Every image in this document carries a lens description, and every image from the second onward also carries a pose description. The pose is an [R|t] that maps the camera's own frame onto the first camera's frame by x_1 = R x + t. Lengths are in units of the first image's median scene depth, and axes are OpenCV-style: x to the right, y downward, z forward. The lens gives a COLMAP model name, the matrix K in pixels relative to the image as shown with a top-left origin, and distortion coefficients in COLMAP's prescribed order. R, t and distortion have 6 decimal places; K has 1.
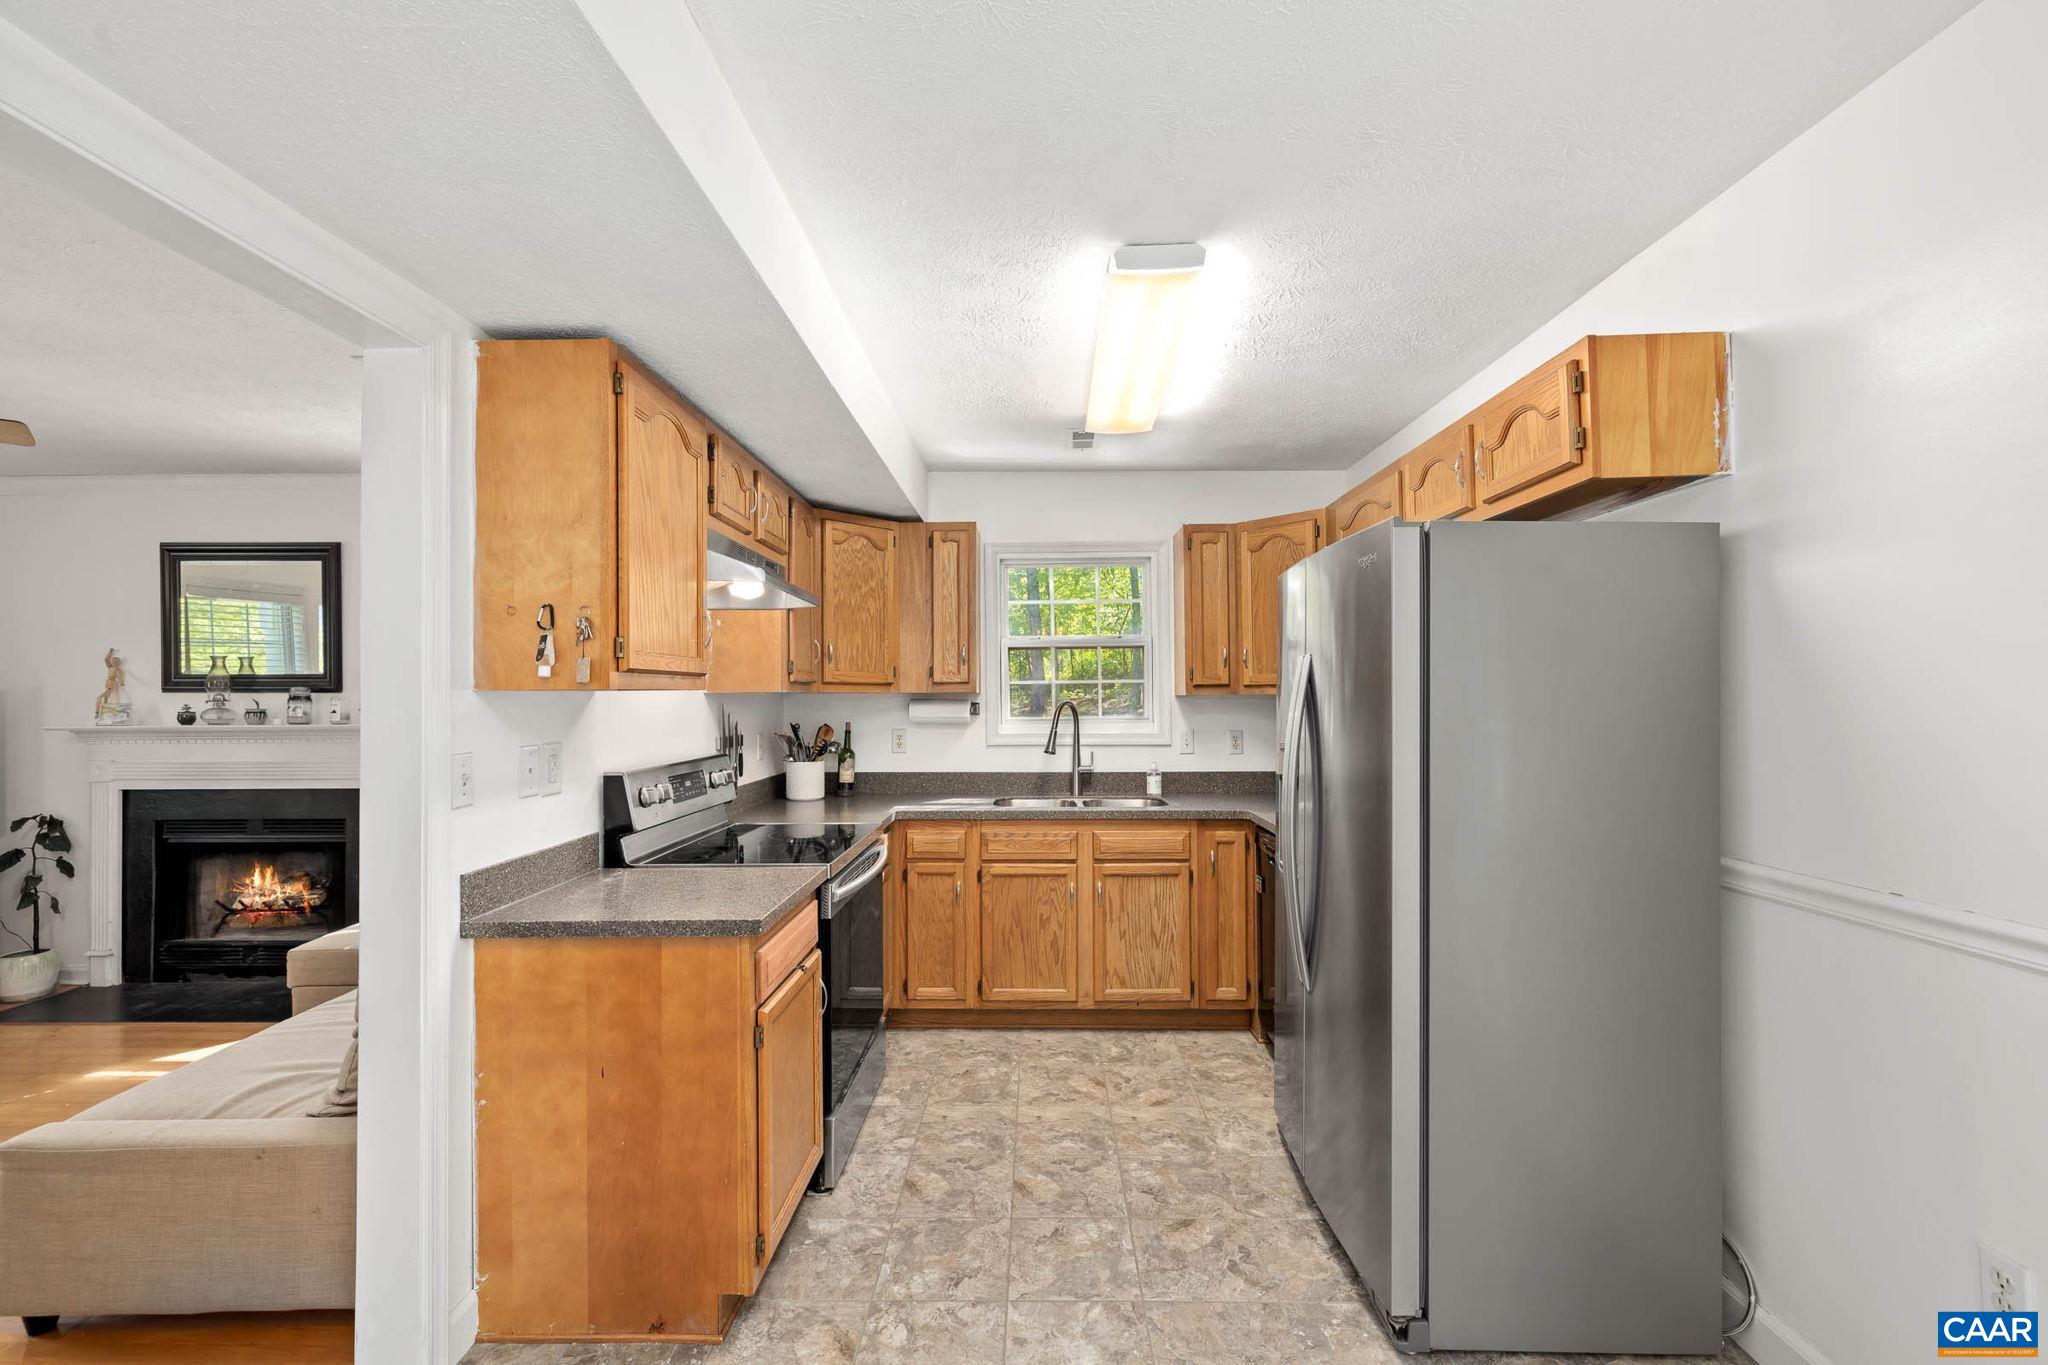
lens RADIAL K [[854.8, 0, 1037.5], [0, 854.8, 689.8], [0, 0, 1]] dist [-0.003108, -0.000194]
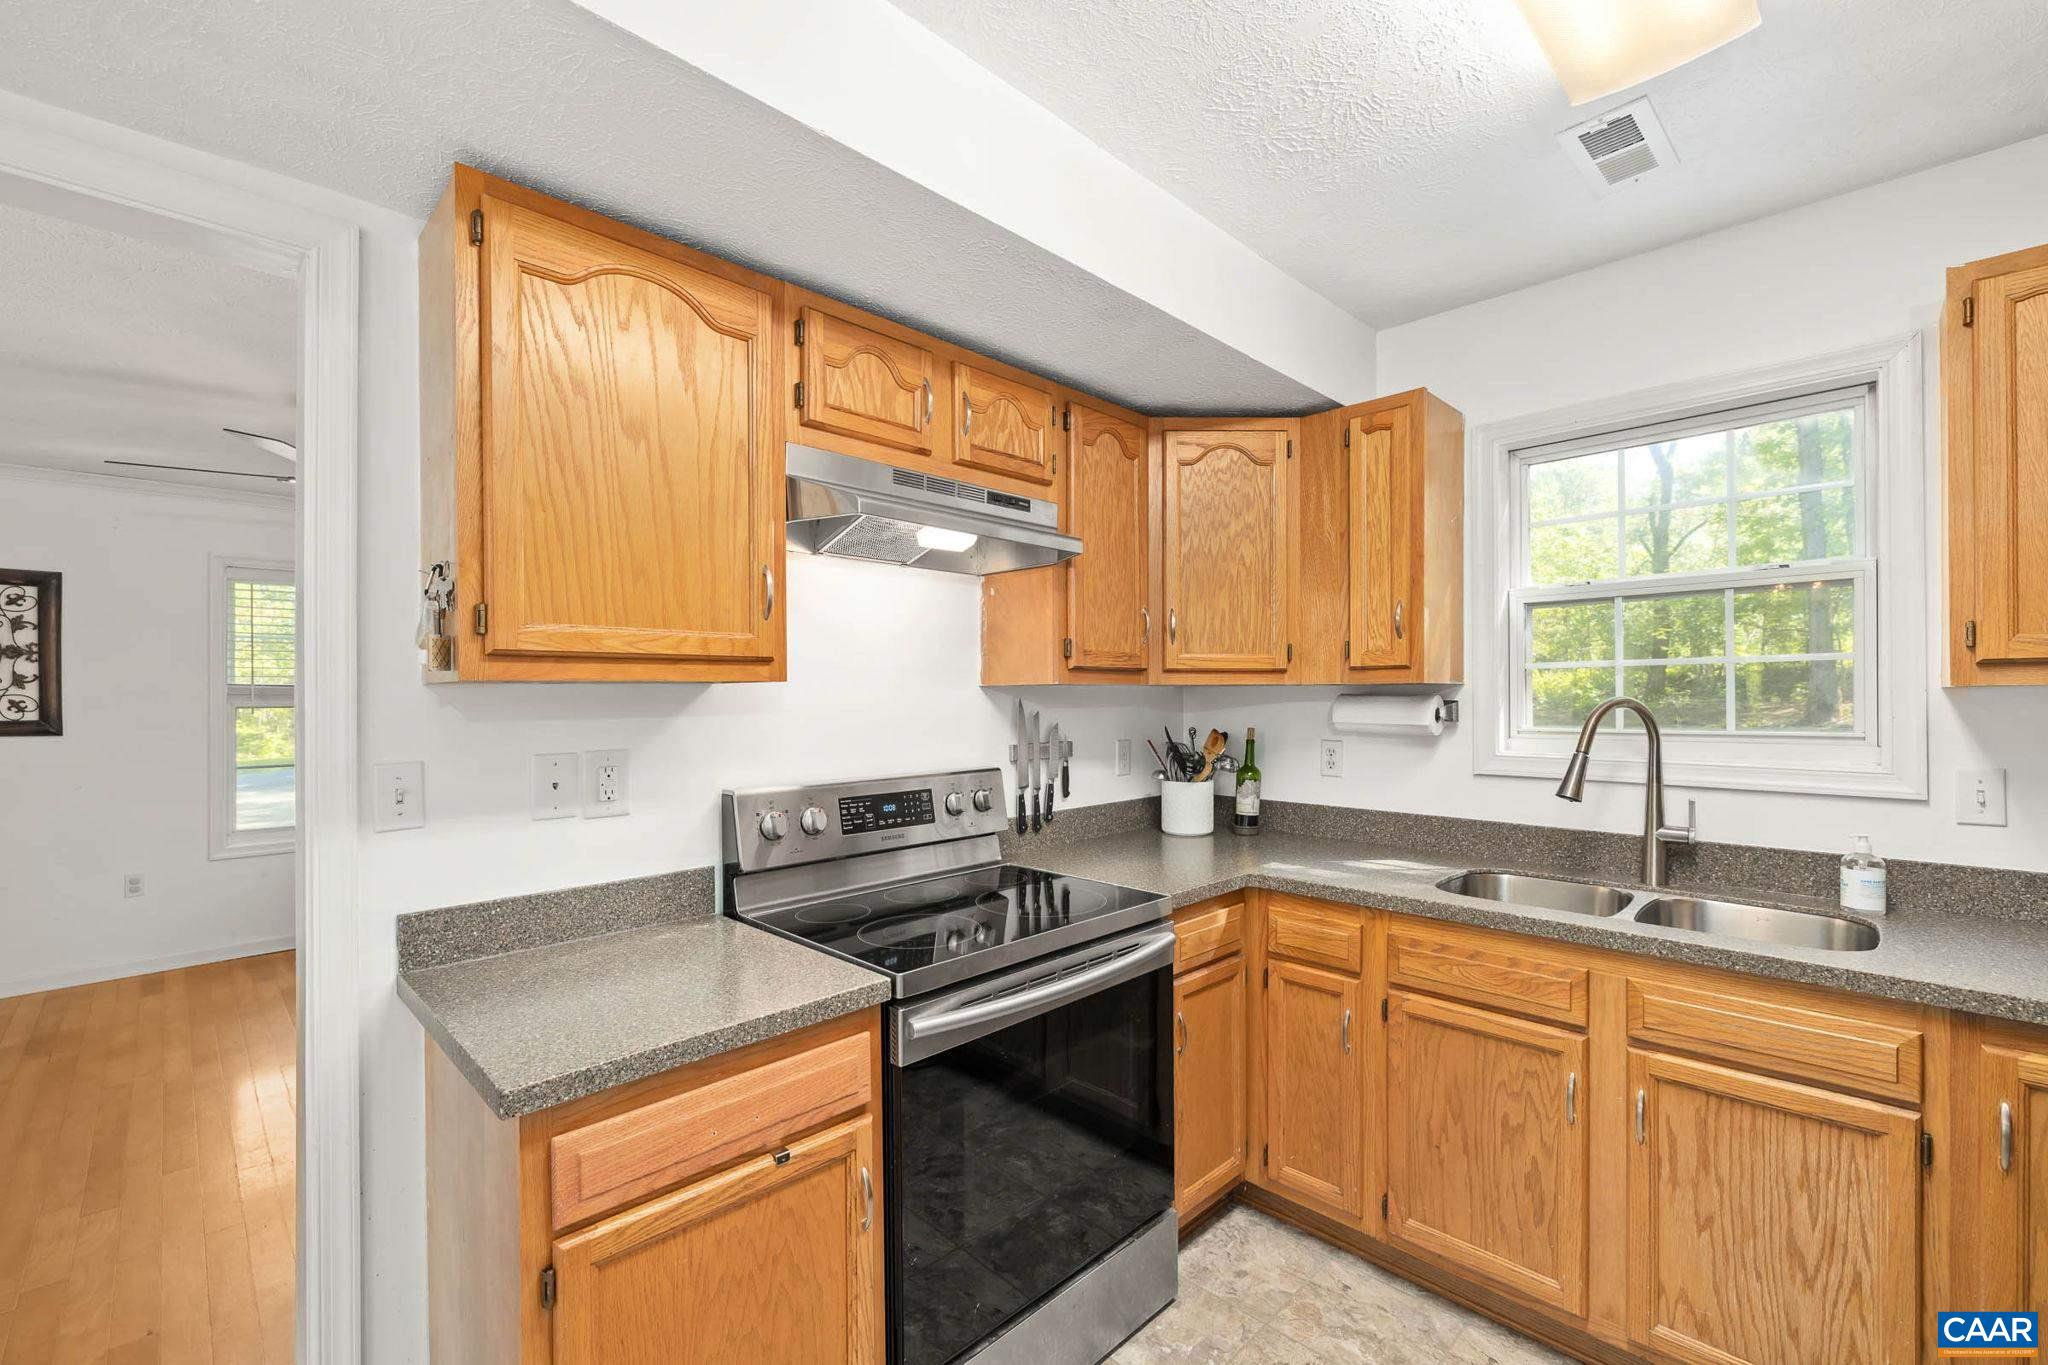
lens RADIAL K [[854.8, 0, 1039.9], [0, 854.8, 699.8], [0, 0, 1]] dist [-0.003108, -0.000194]
pose [[0.716270, 0.005447, -0.697802, 0.145944], [0.007138, 0.999860, 0.015132, 0.003907], [0.697787, -0.015819, 0.716131, 0.403870]]
